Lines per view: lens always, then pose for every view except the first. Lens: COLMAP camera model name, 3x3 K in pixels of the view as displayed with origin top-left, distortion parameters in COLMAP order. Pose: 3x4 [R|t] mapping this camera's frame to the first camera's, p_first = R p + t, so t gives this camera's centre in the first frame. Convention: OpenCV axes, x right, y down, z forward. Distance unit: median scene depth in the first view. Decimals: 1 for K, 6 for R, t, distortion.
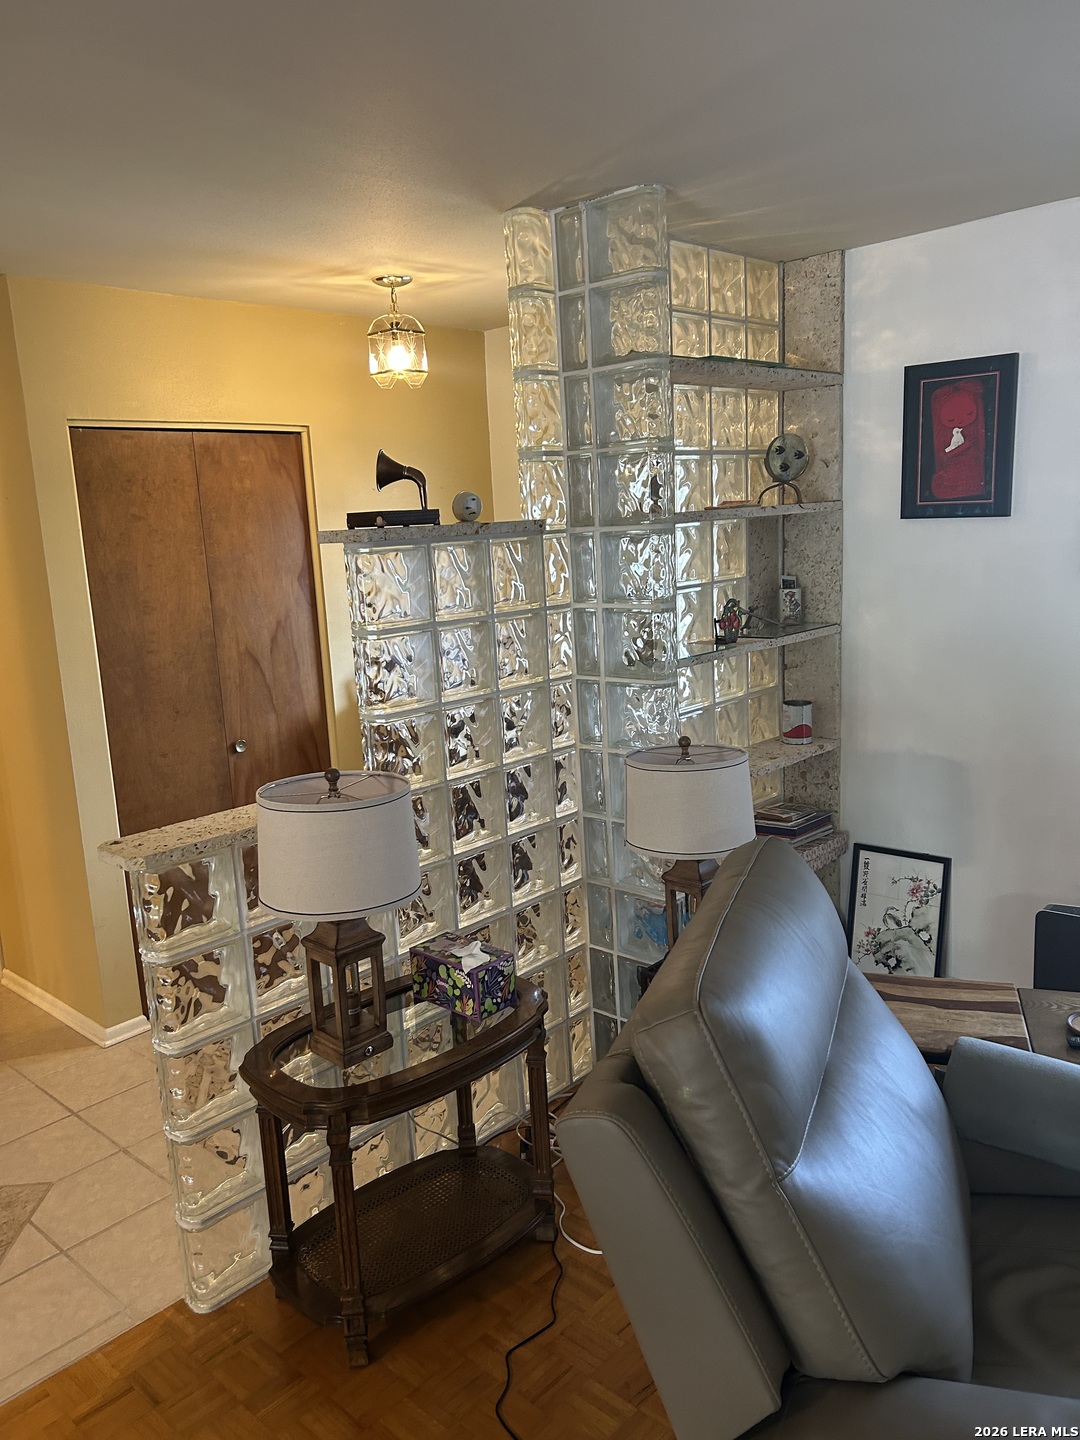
lens RADIAL K [[1092.0, 0, 535.9], [0, 1092.0, 723.9], [0, 0, 1]] dist [0.048586, -0.025220]
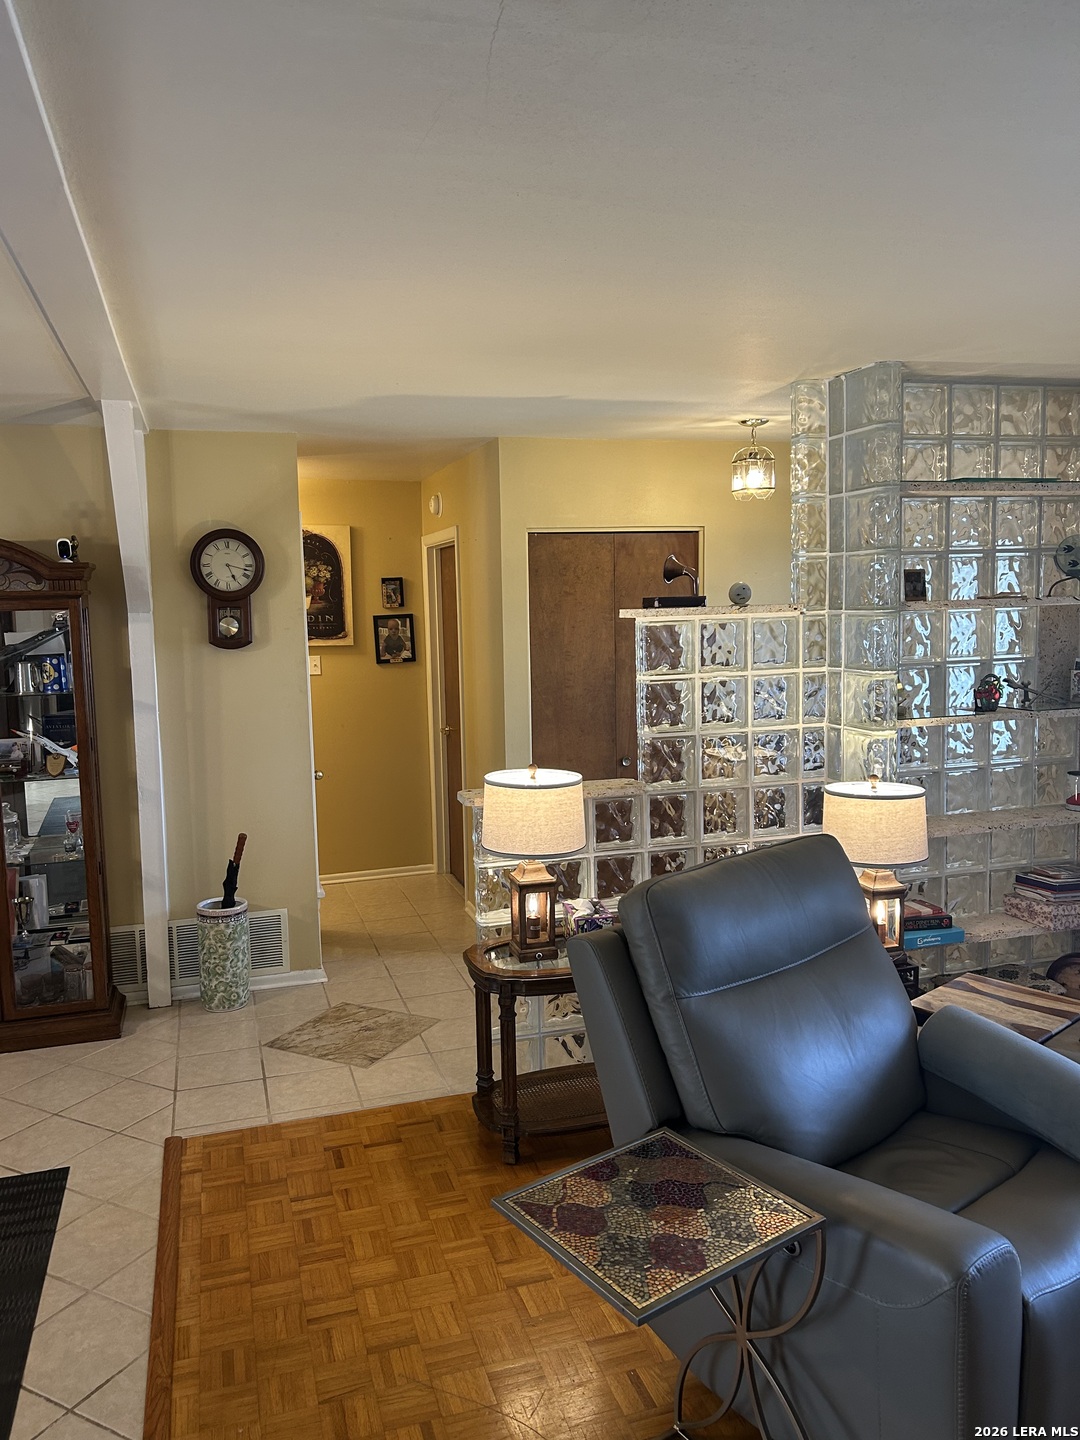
lens RADIAL K [[1092.0, 0, 538.6], [0, 1092.0, 719.7], [0, 0, 1]] dist [0.048586, -0.025220]
pose [[0.862115, 0.085310, -0.499479, 0.334814], [-0.114583, 0.993014, -0.028170, 0.021603], [0.493586, 0.081518, 0.865868, -0.246136]]
